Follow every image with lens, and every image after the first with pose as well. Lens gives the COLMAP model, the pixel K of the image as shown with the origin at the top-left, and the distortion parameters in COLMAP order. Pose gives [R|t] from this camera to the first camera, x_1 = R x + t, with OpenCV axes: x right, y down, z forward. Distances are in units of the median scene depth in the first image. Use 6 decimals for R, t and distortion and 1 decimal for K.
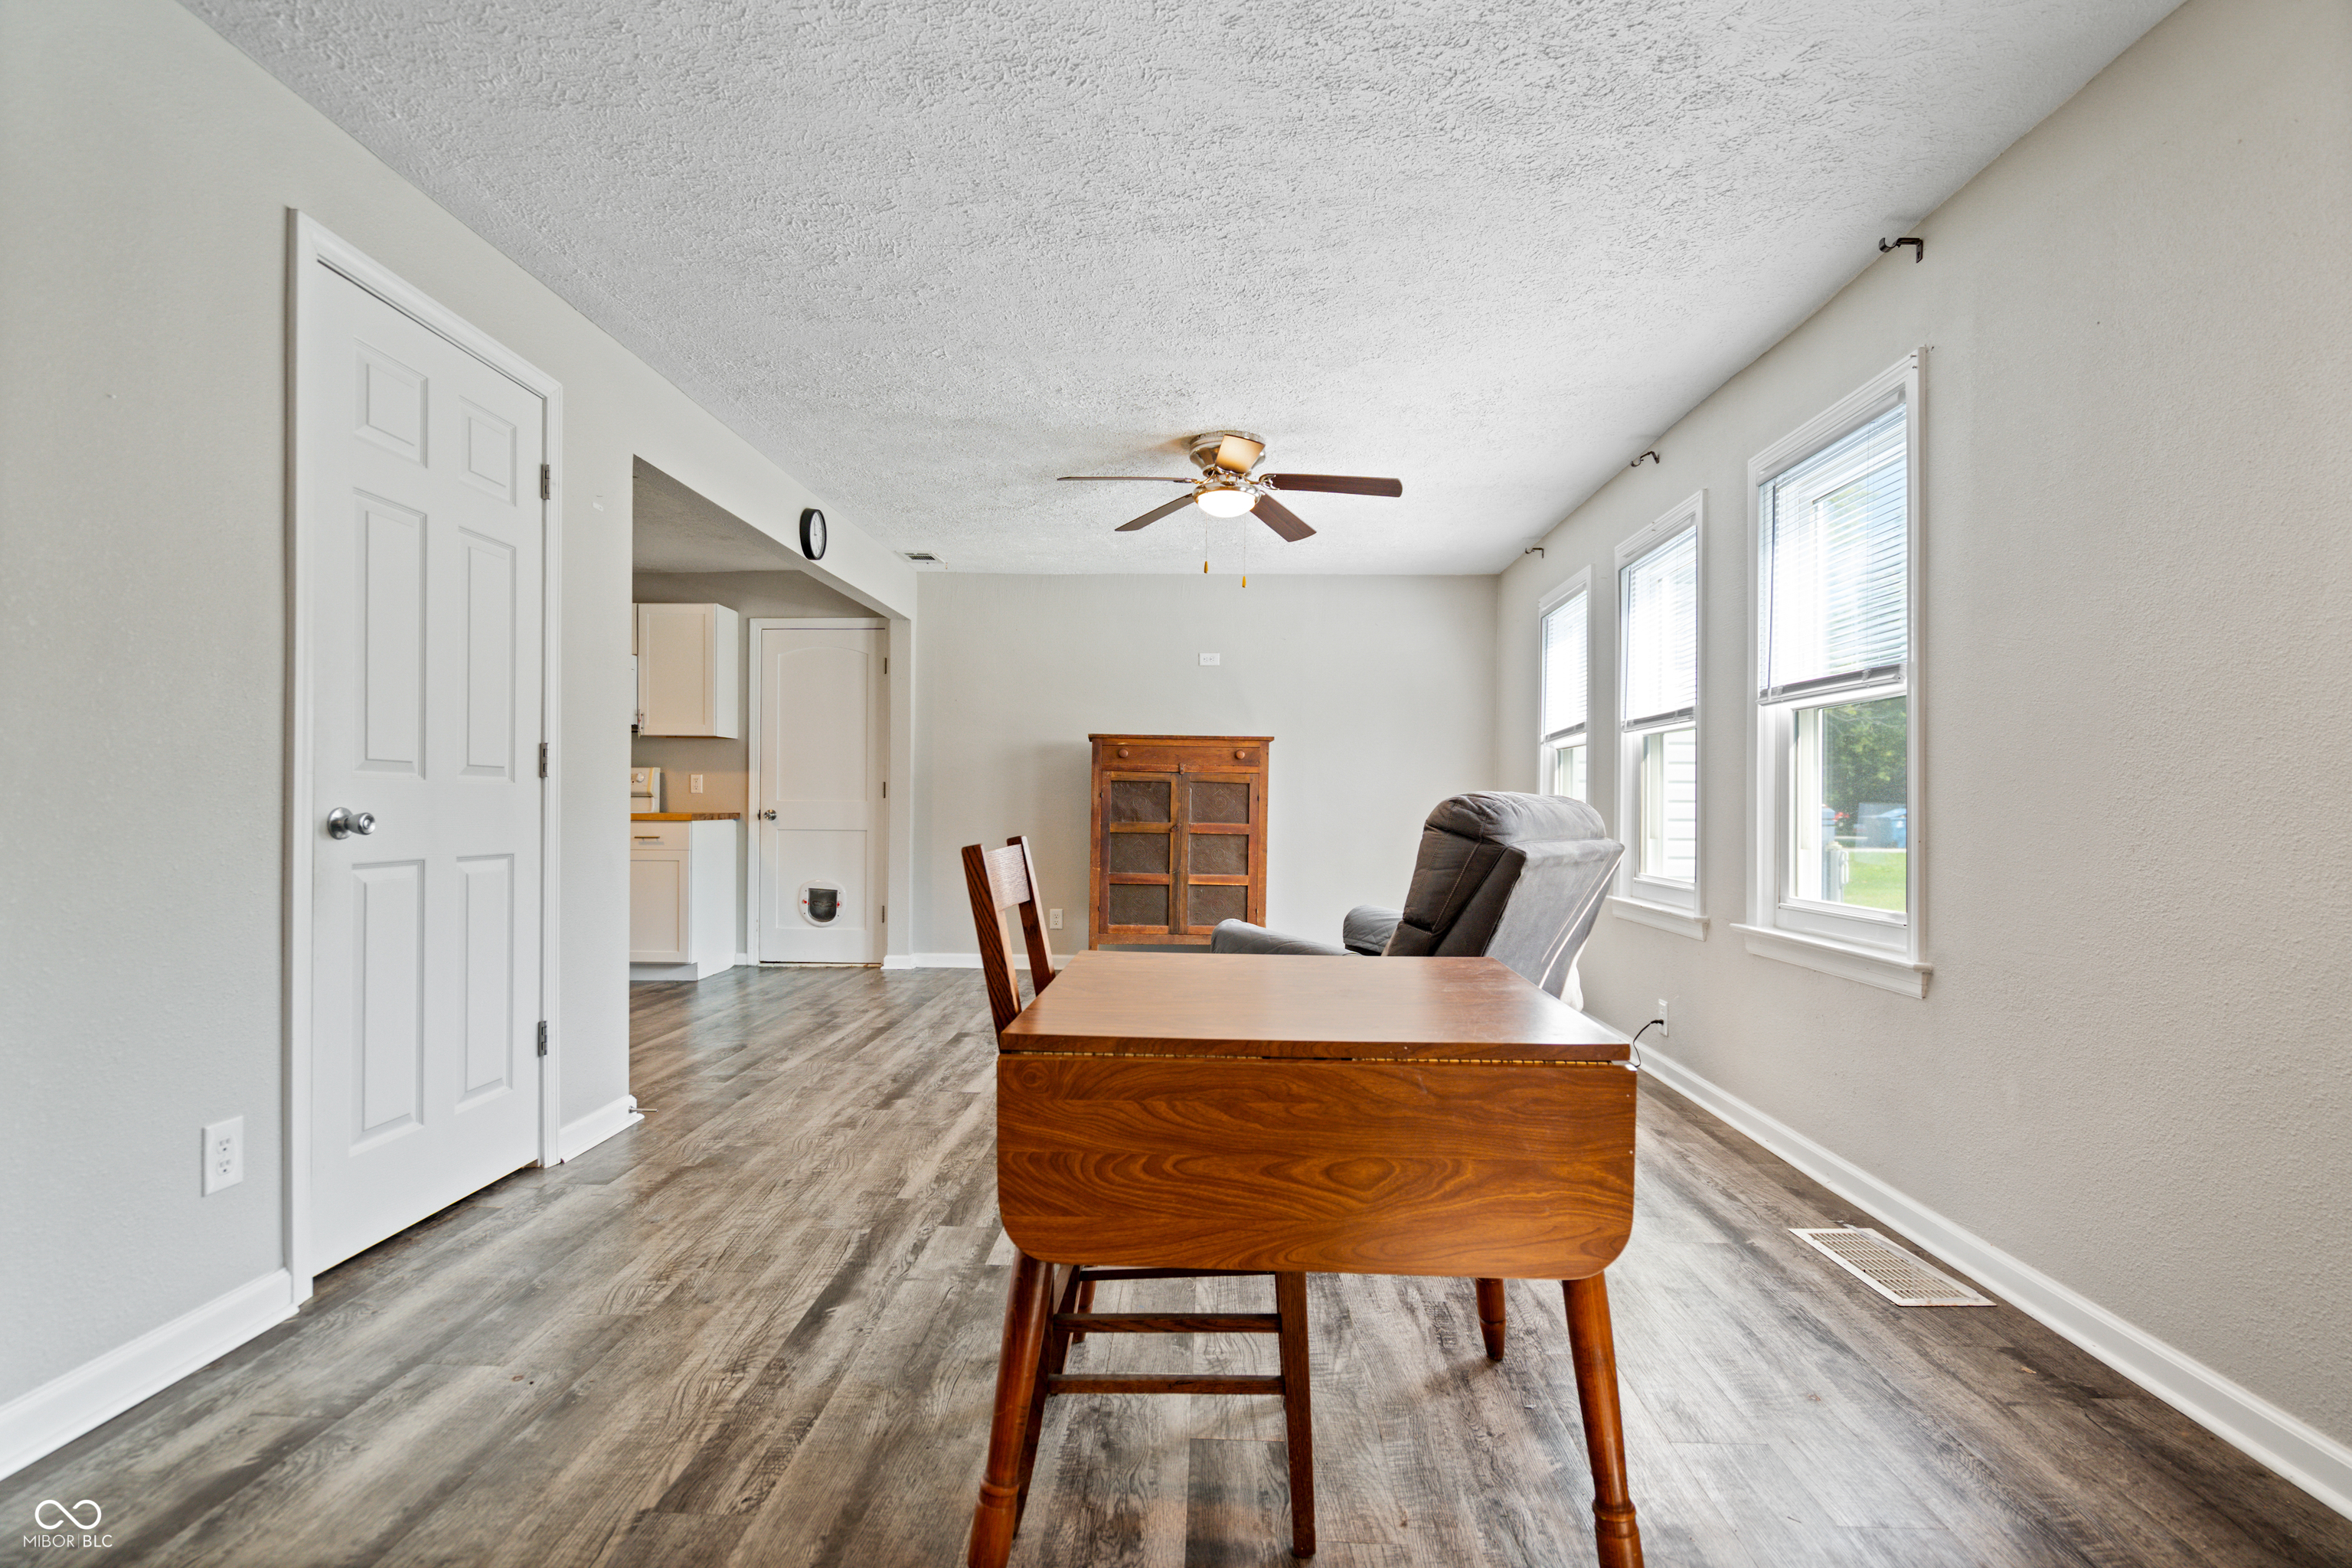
lens RADIAL K [[1128.3, 0, 1170.0], [0, 1128.3, 800.9], [0, 0, 1]] dist [0.000148, 0.000528]
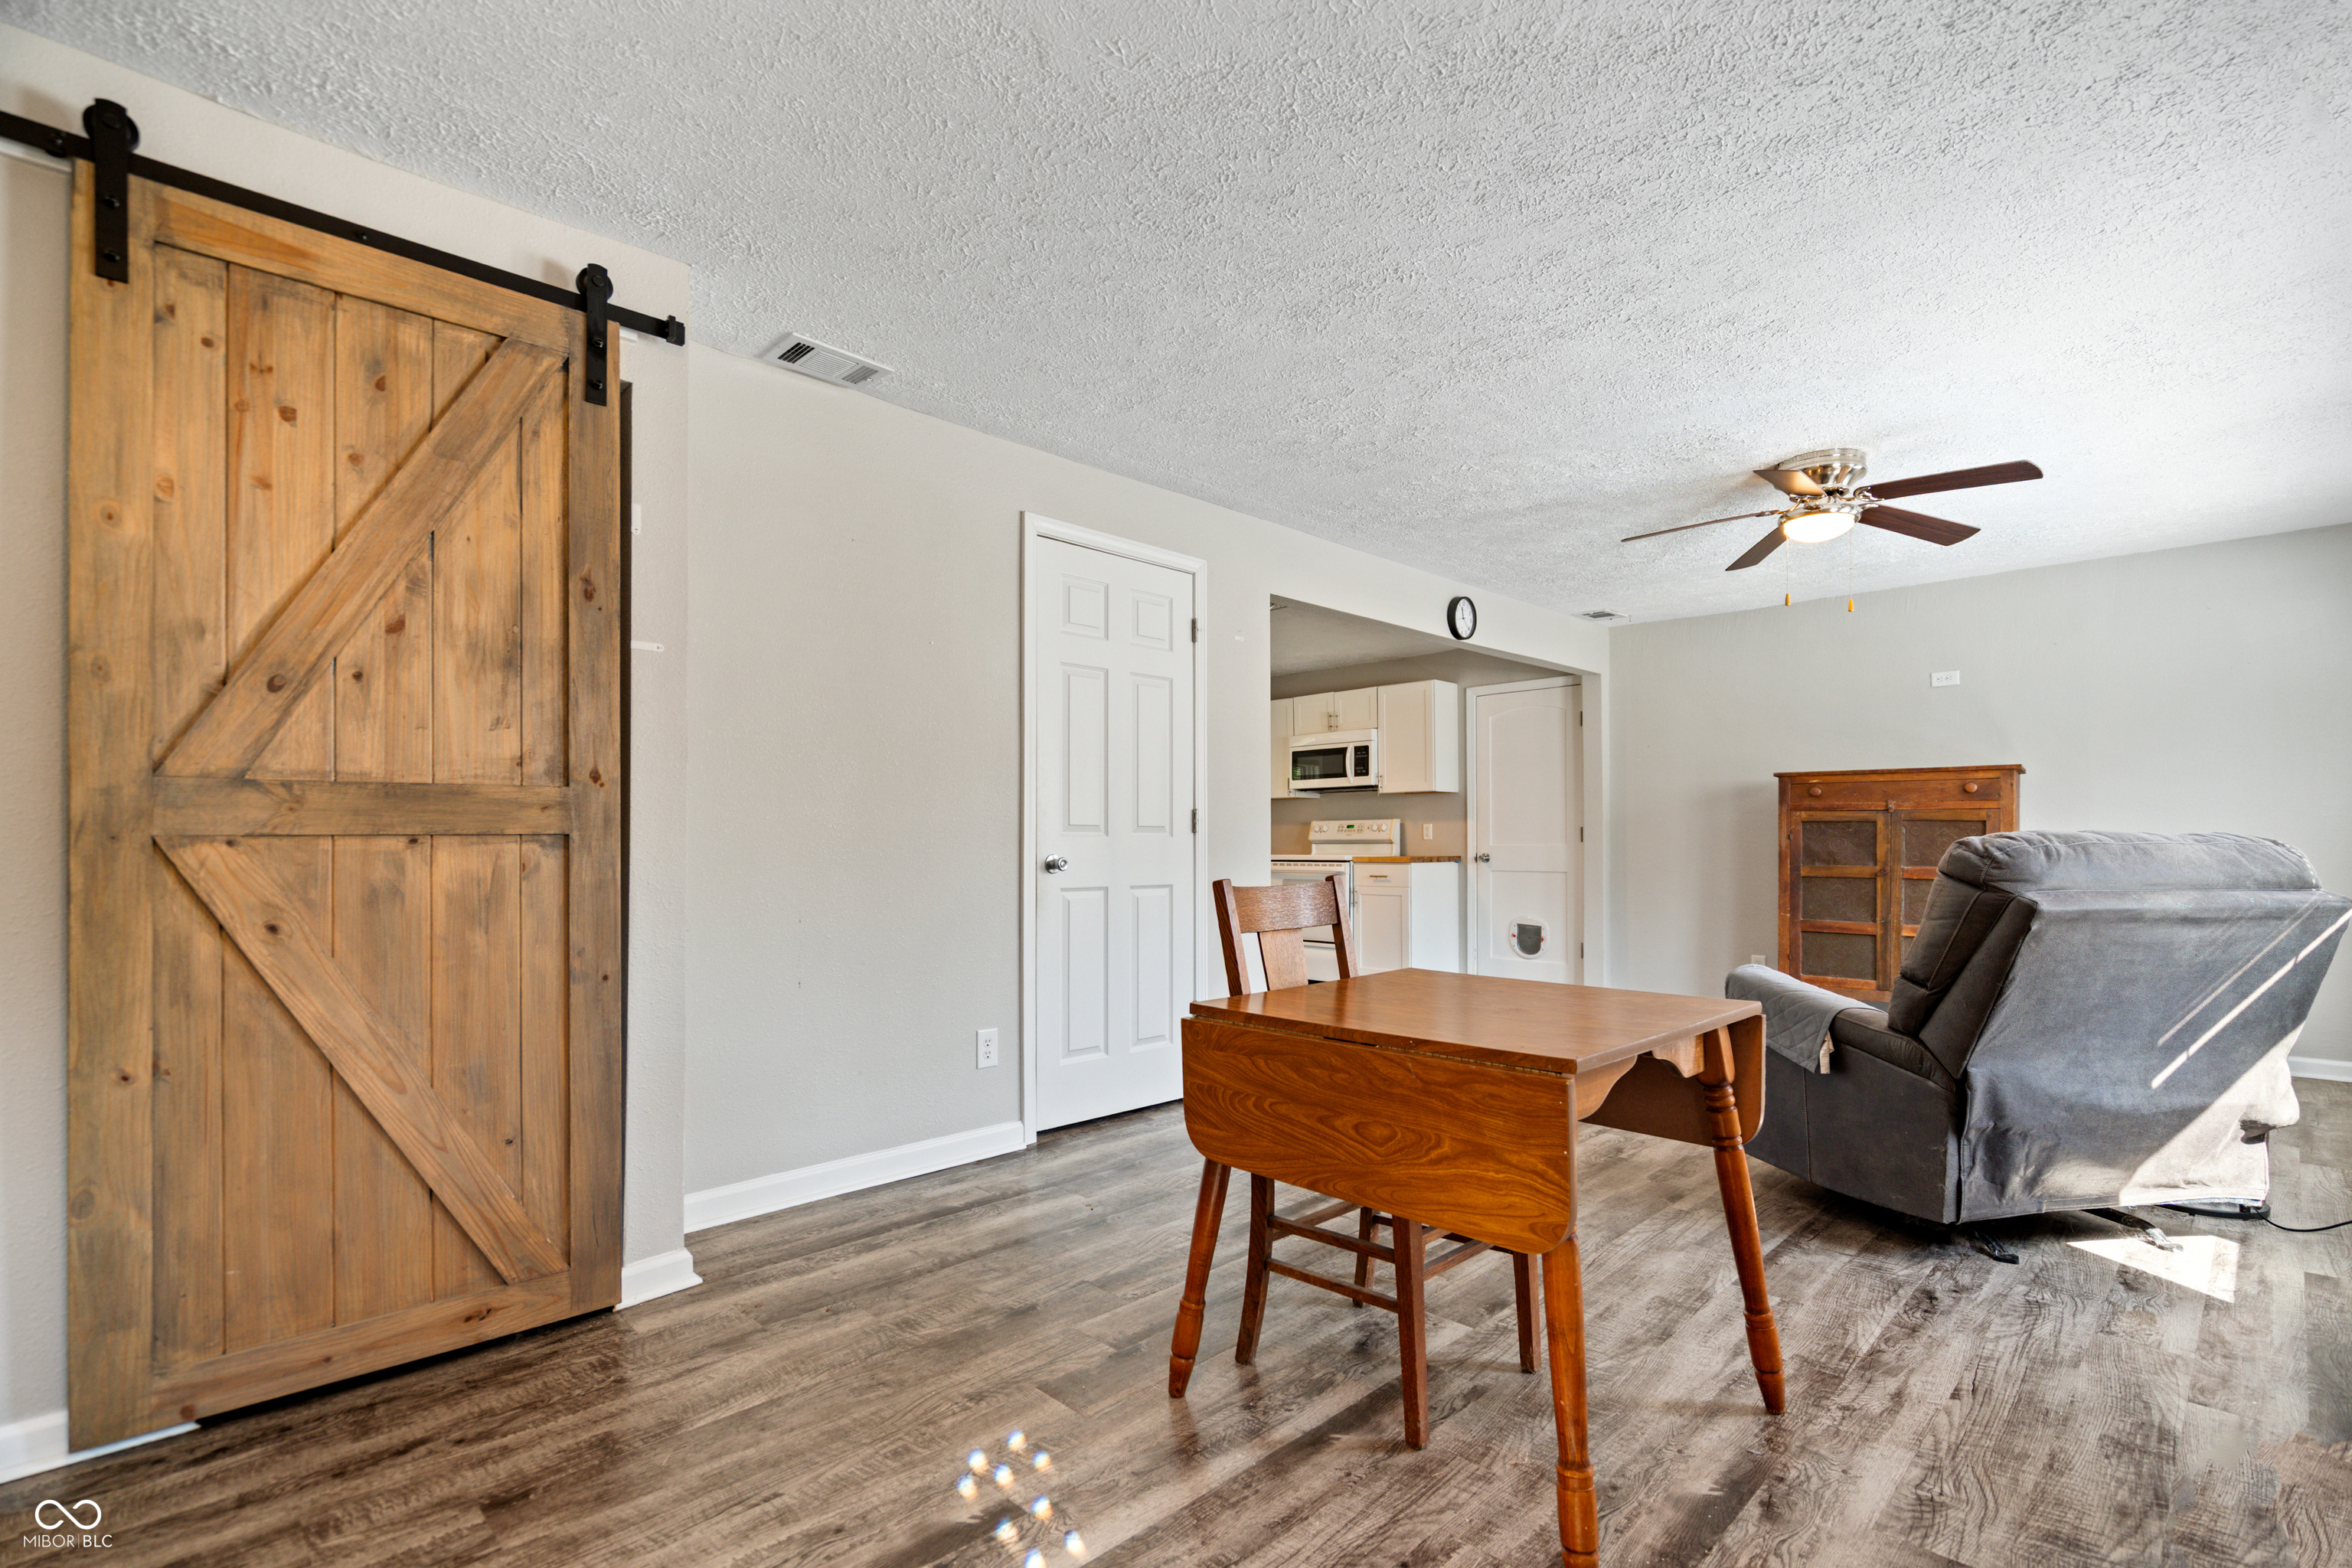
lens RADIAL K [[1085.9, 0, 1169.4], [0, 1085.9, 820.0], [0, 0, 1]] dist [-0.000059, 0.000719]
pose [[0.723081, -0.024497, -0.690329, 0.402009], [0.009424, 0.999628, -0.025601, -0.001610], [0.690699, 0.012006, 0.723043, -0.038239]]
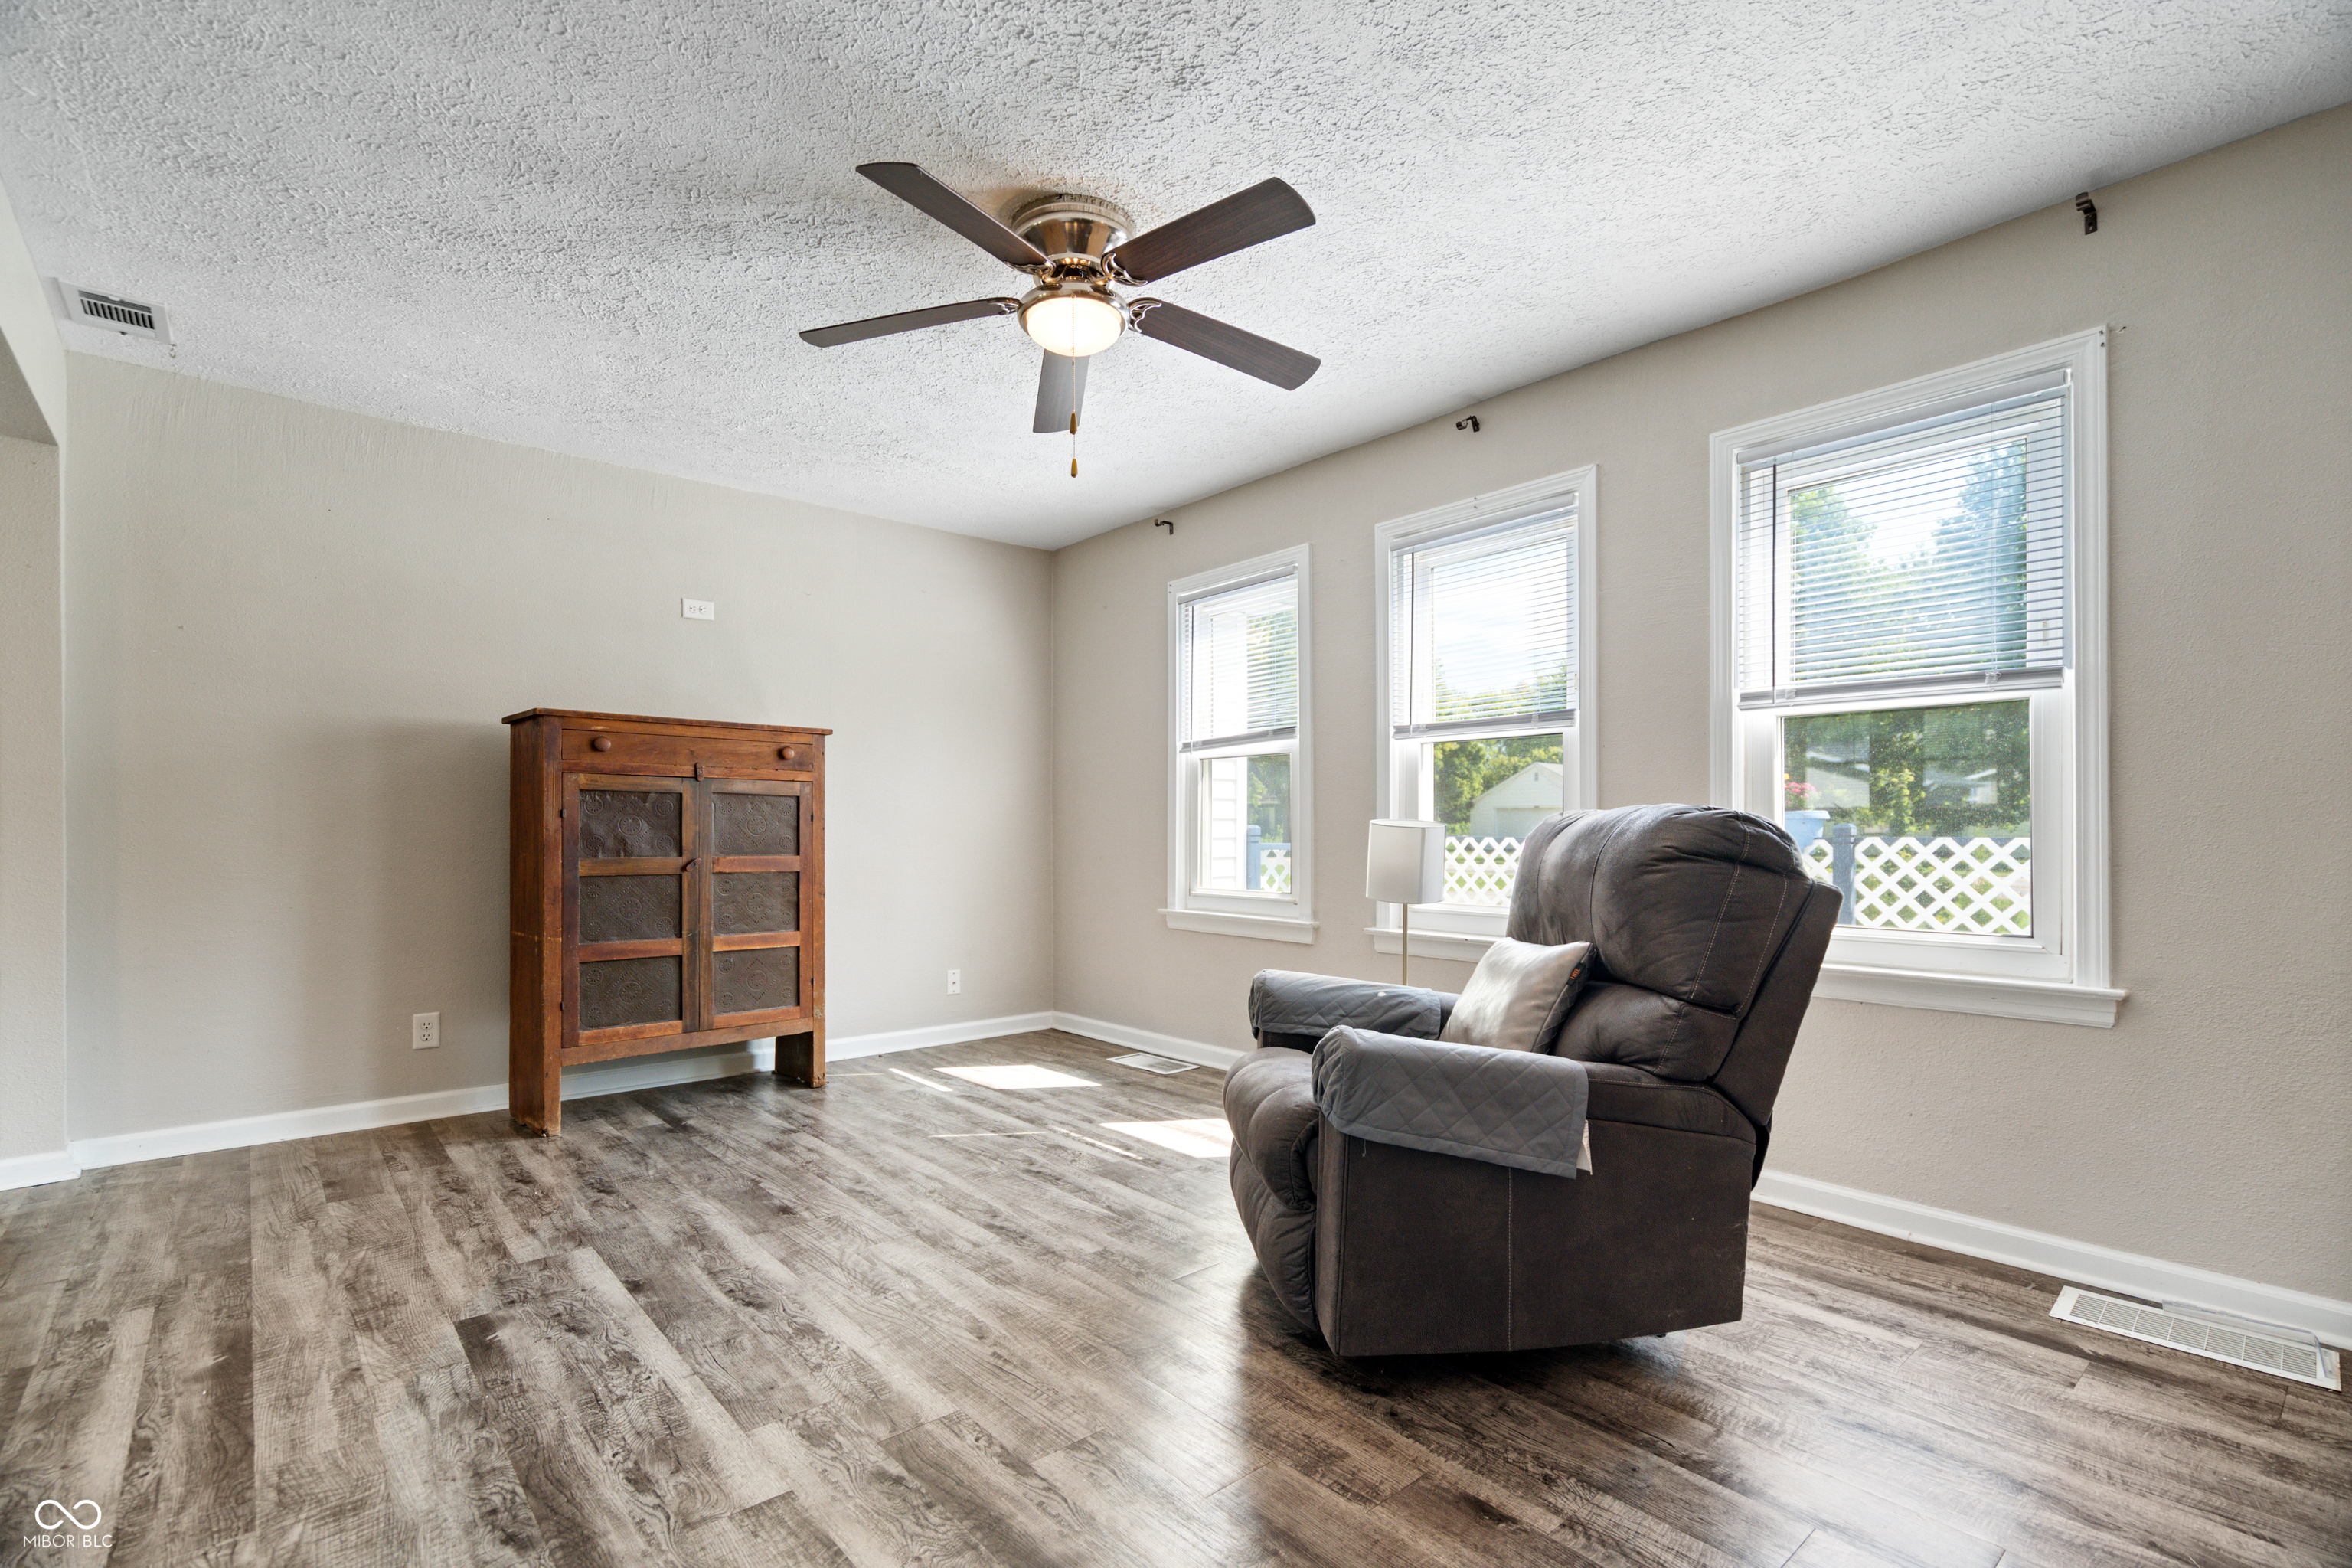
lens RADIAL K [[1085.9, 0, 1169.4], [0, 1085.9, 820.0], [0, 0, 1]] dist [-0.000059, 0.000719]
pose [[0.731276, -0.003843, 0.682070, -0.451958], [0.005419, 0.999985, -0.000177, 0.000481], [-0.682060, 0.003825, 0.731286, 0.771853]]
